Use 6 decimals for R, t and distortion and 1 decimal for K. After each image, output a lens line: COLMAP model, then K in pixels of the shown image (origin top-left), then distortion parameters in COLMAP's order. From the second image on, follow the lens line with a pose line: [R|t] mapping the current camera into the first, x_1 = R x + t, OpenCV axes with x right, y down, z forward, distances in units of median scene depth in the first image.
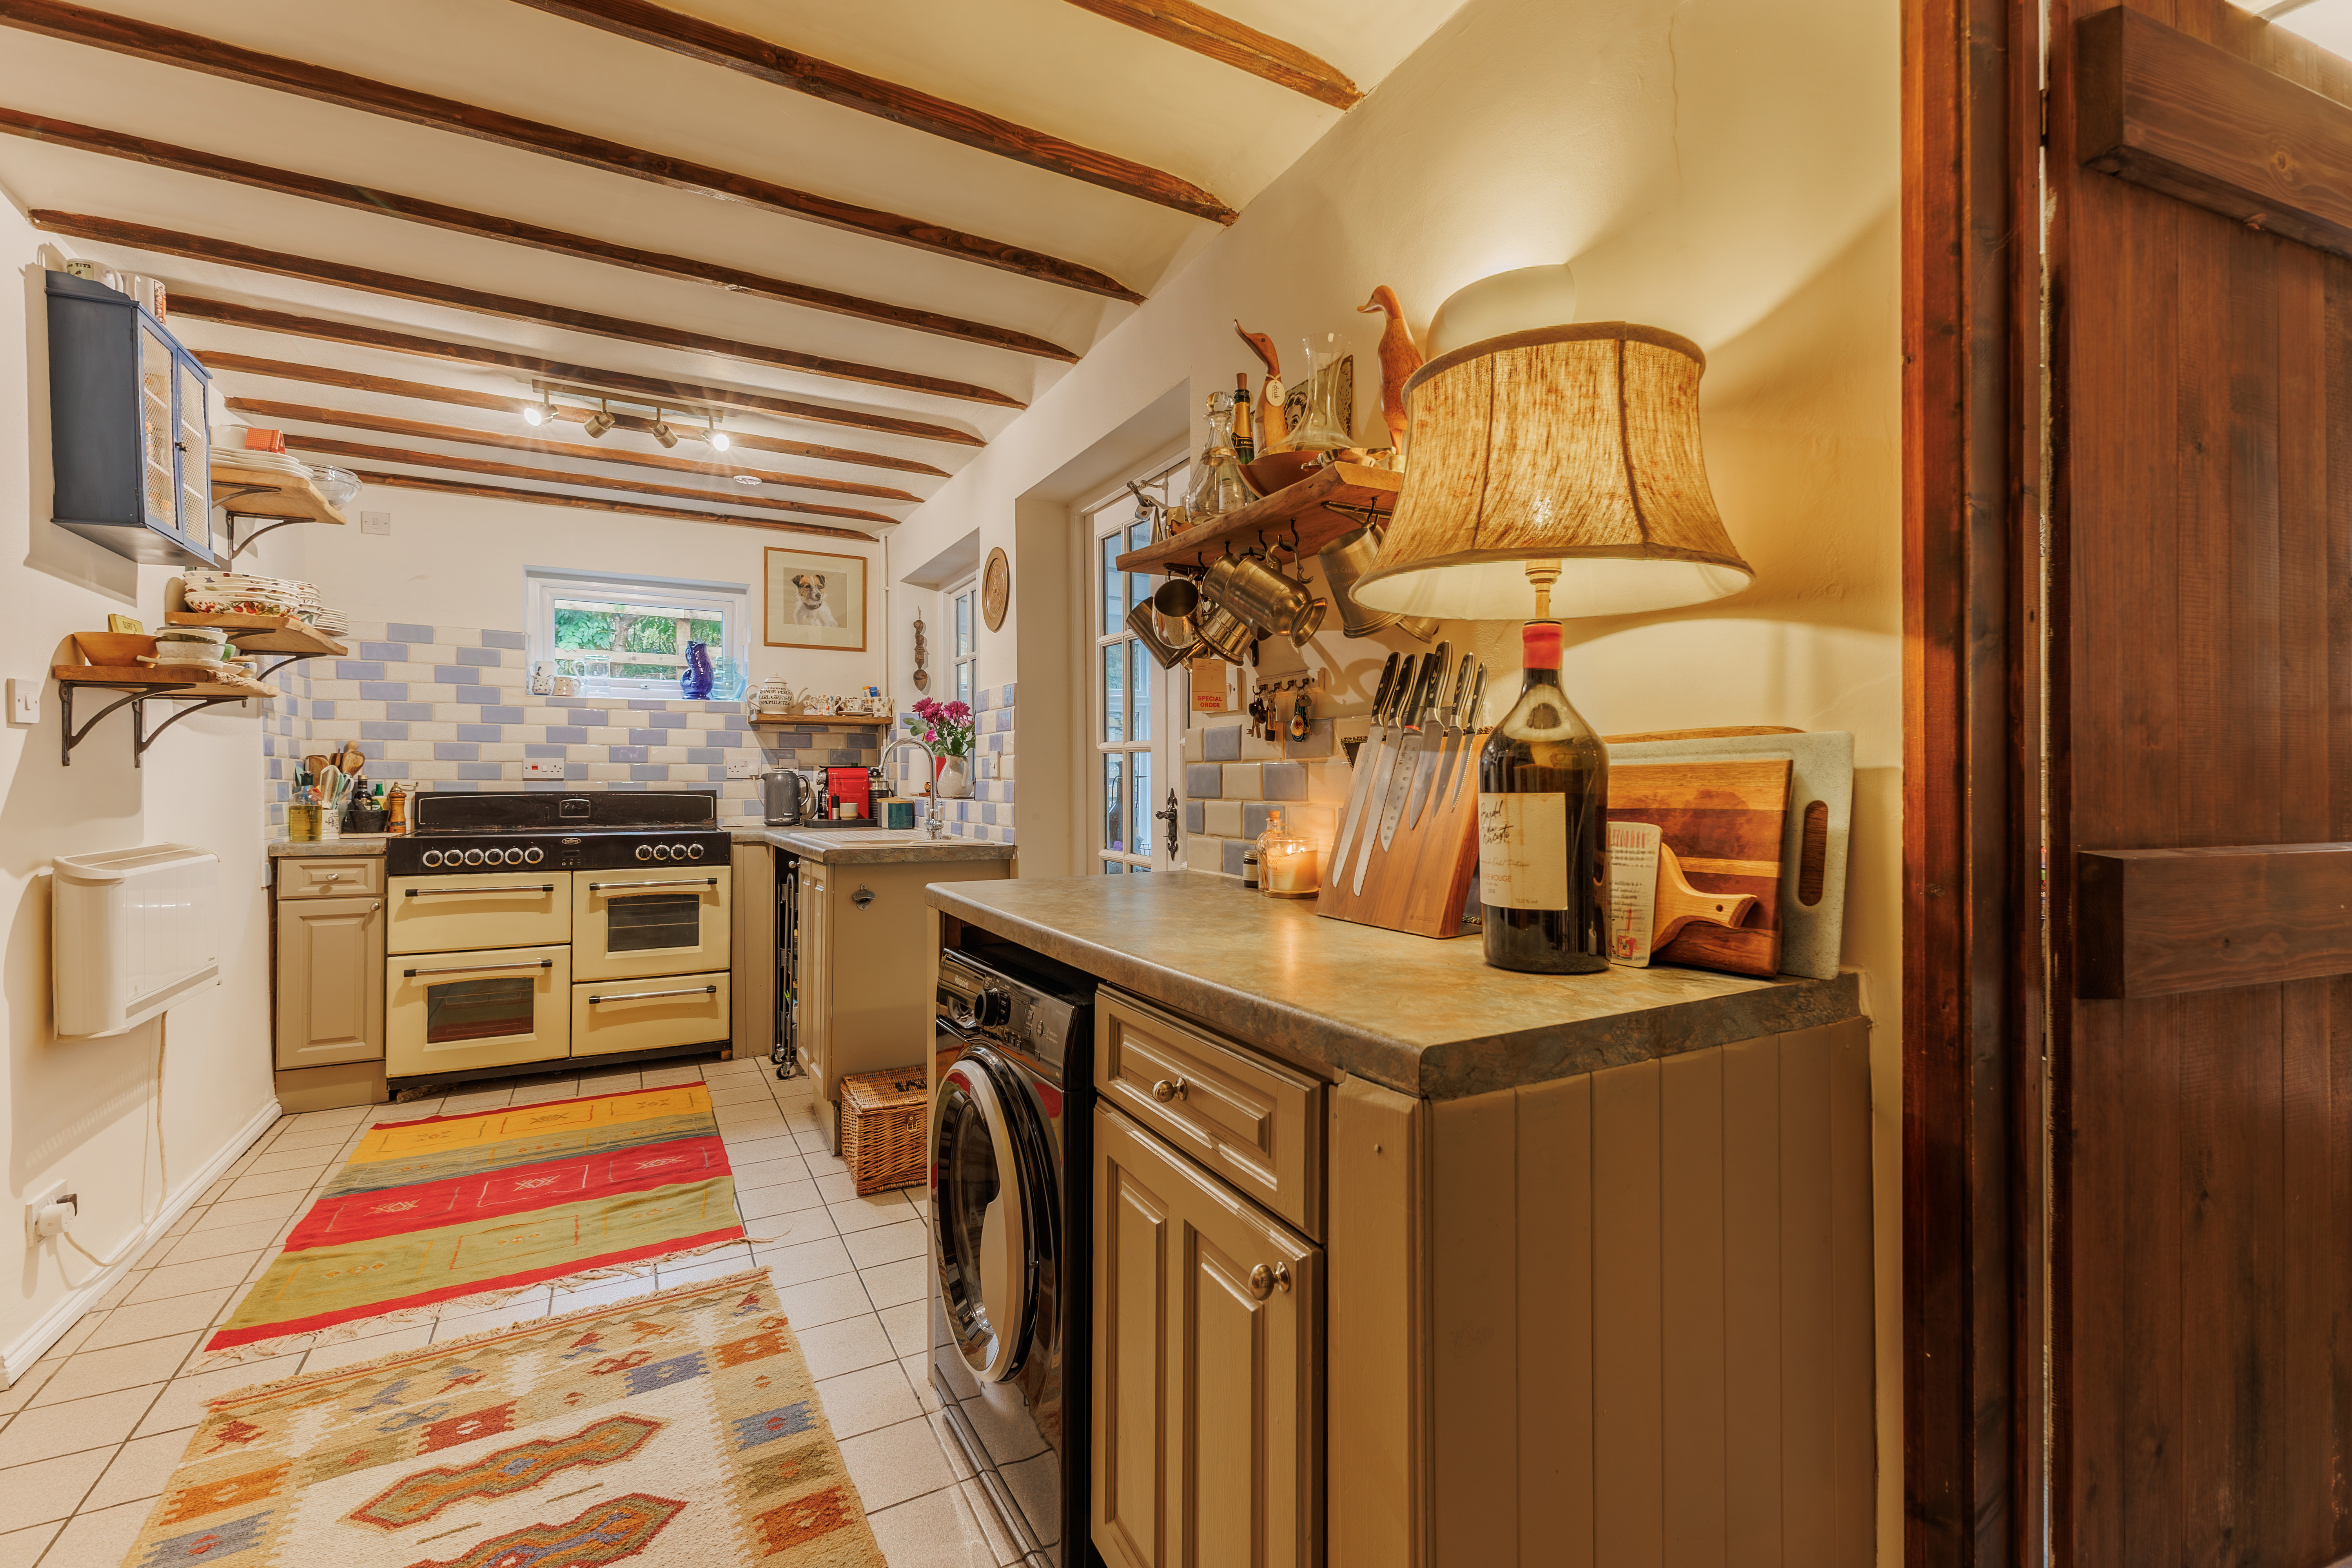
lens RADIAL K [[1025.9, 0, 1170.3], [0, 1025.9, 776.3], [0, 0, 1]] dist [0.002723, -0.000036]
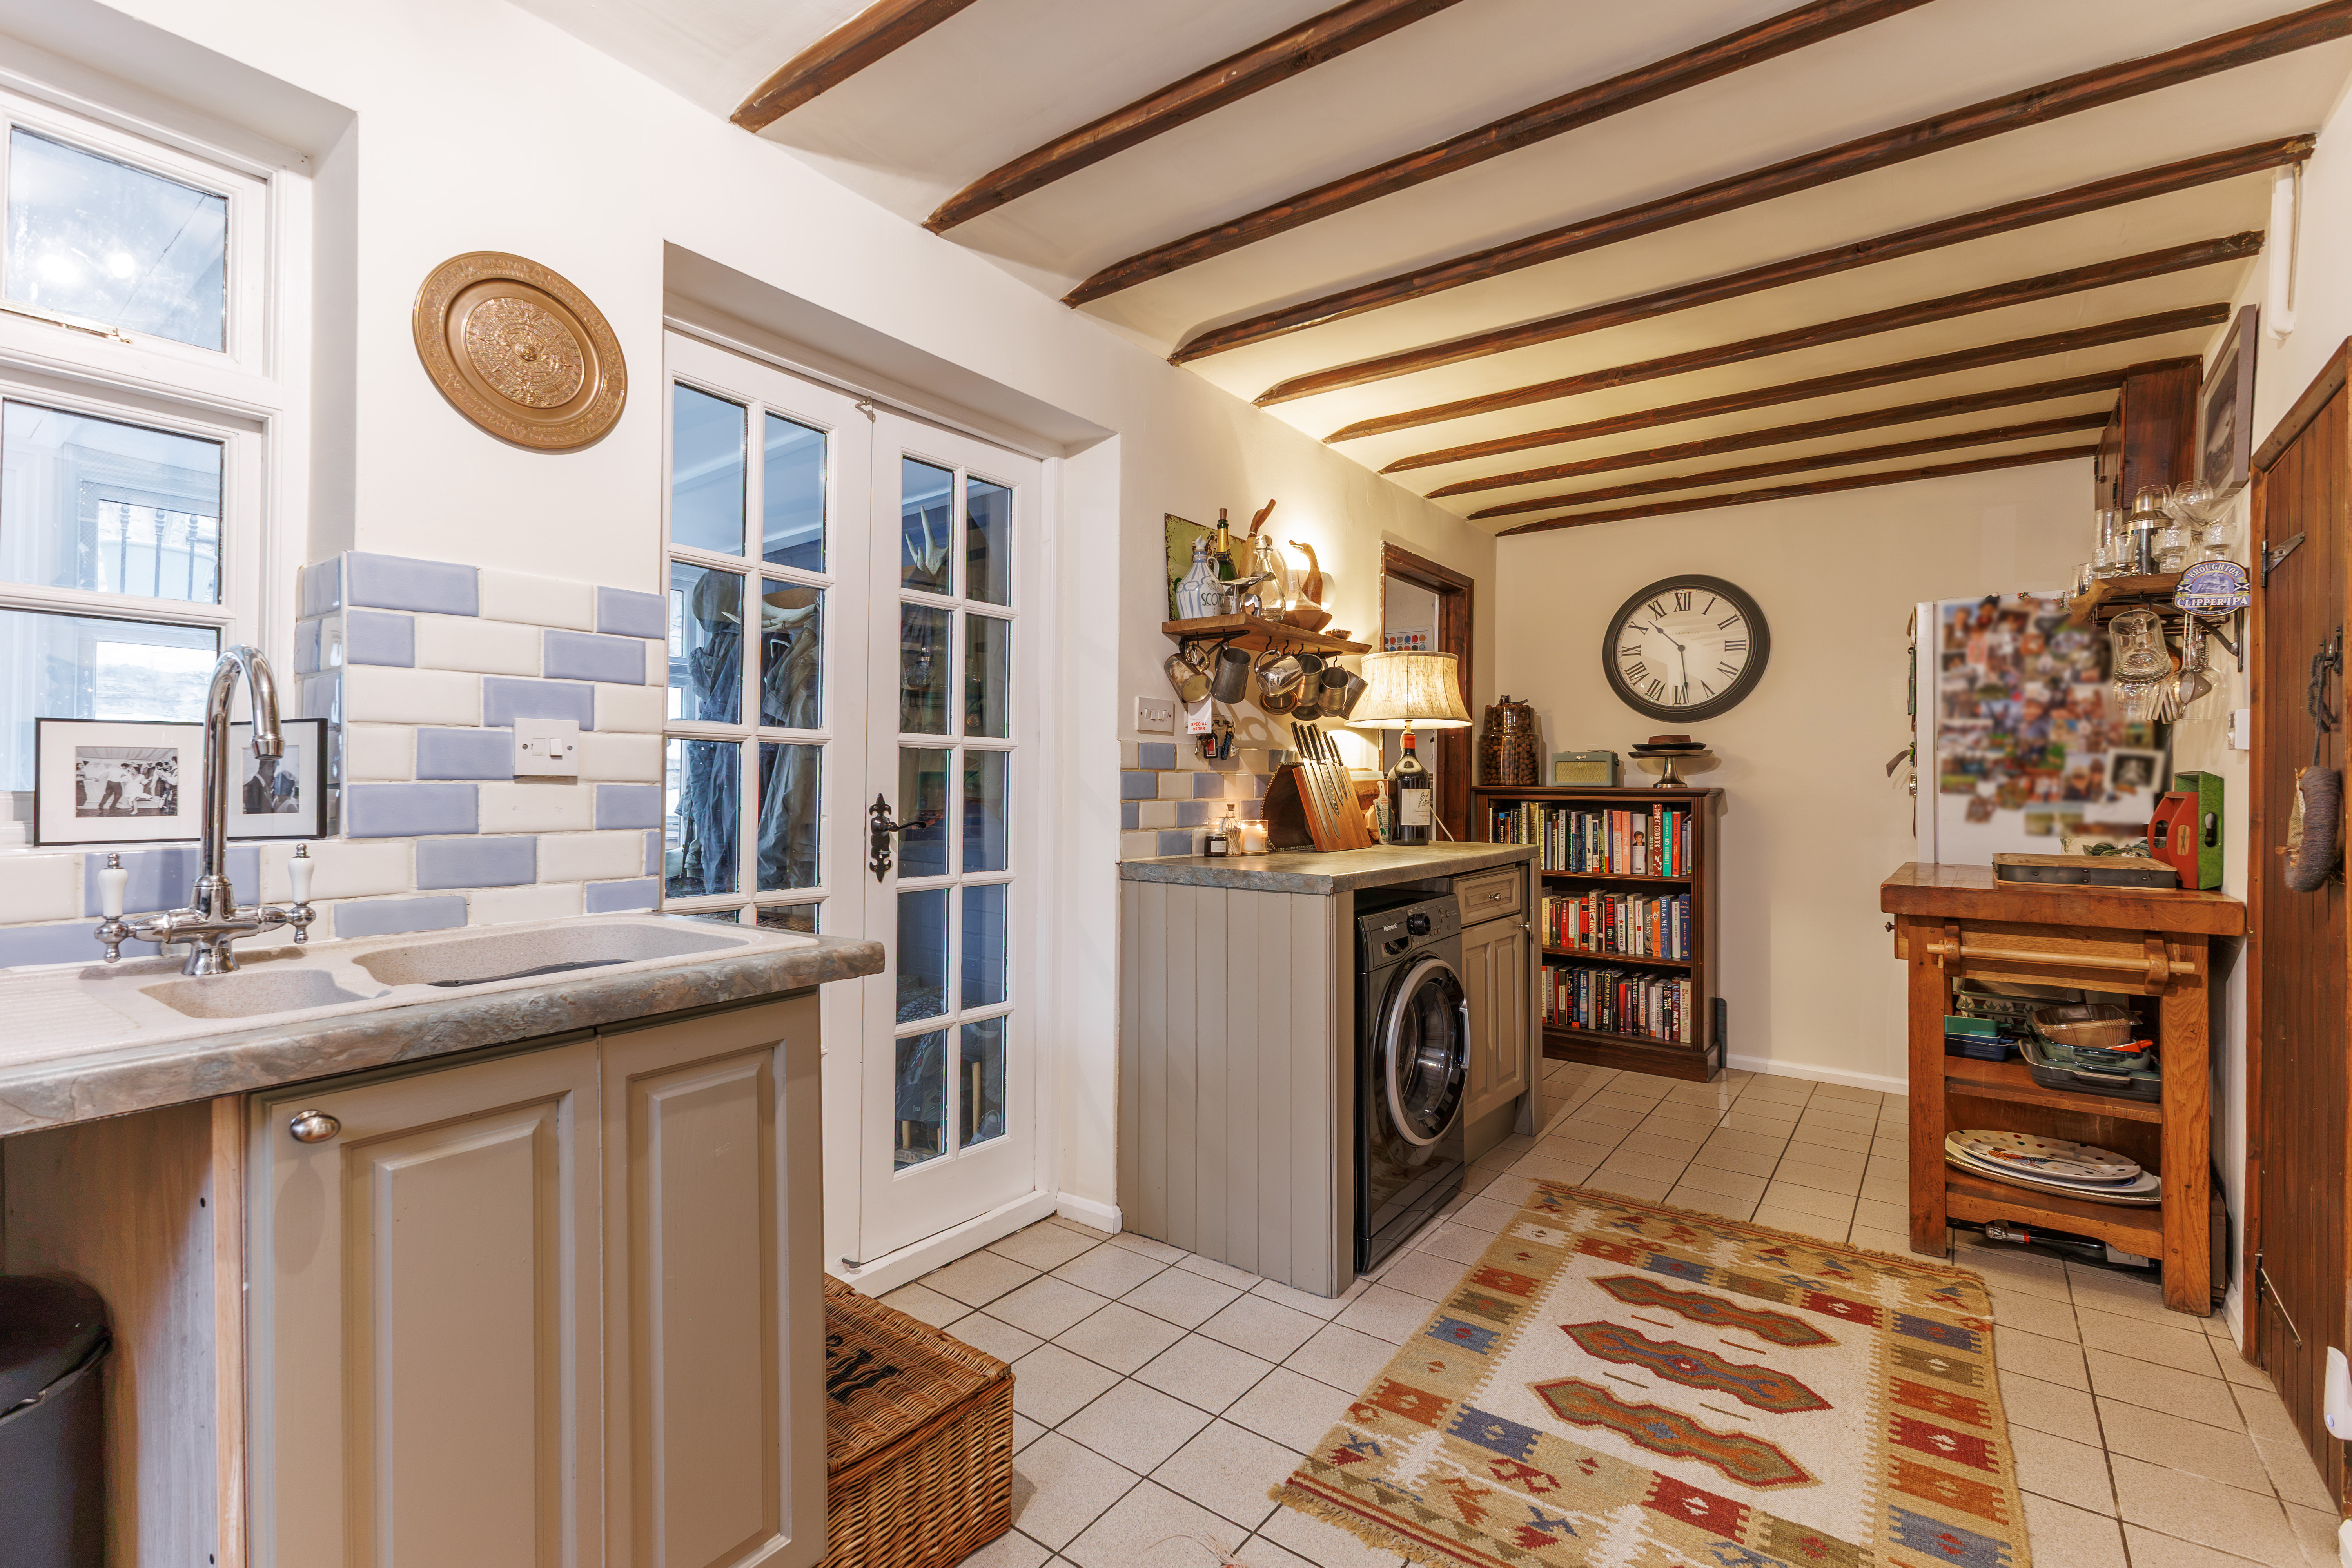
lens RADIAL K [[1073.8, 0, 1119.3], [0, 1073.8, 756.2], [0, 0, 1]] dist [0.024222, -0.000123]
pose [[-0.394961, 0.017714, 0.918527, -0.609971], [-0.010081, 0.999670, -0.023614, 0.000466], [-0.918643, -0.018586, -0.394652, 0.822906]]
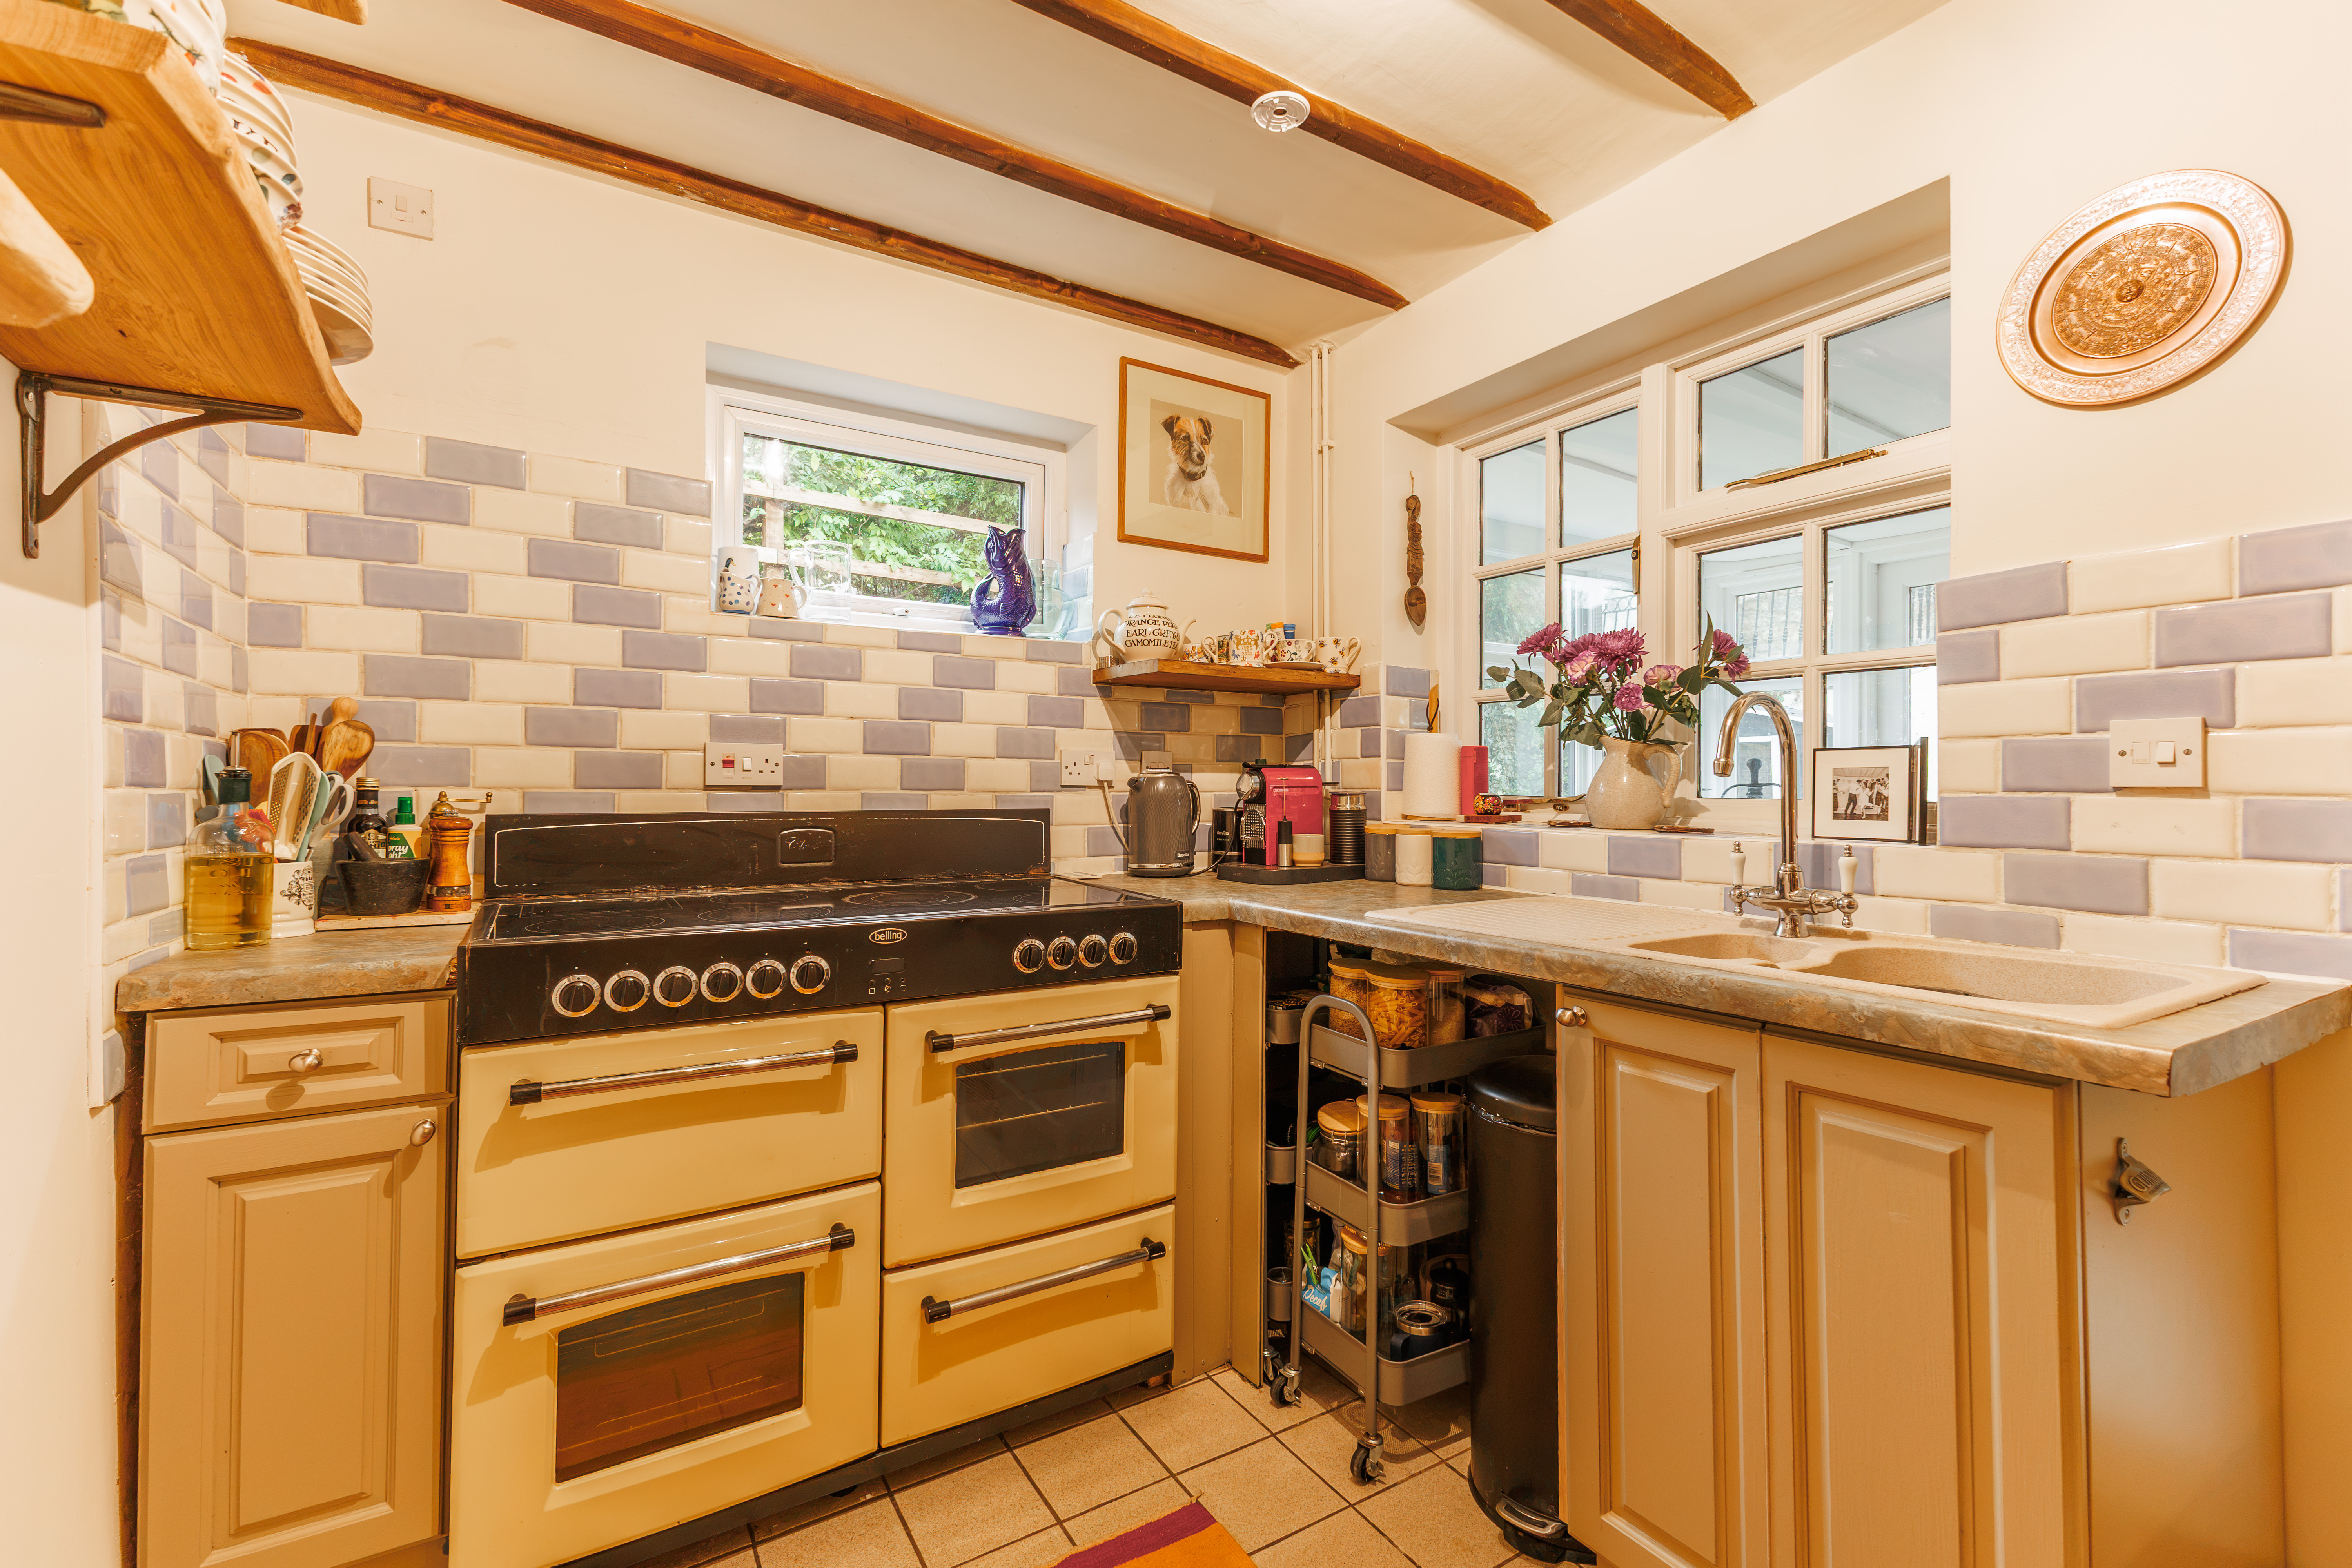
lens RADIAL K [[1022.8, 0, 1176.3], [0, 1022.8, 774.0], [0, 0, 1]] dist [0.003986, 0.000399]
pose [[0.998796, 0.004070, 0.048880, -0.469007], [-0.003614, 0.999949, -0.009410, 0.000368], [-0.048916, 0.009222, 0.998760, 0.554318]]
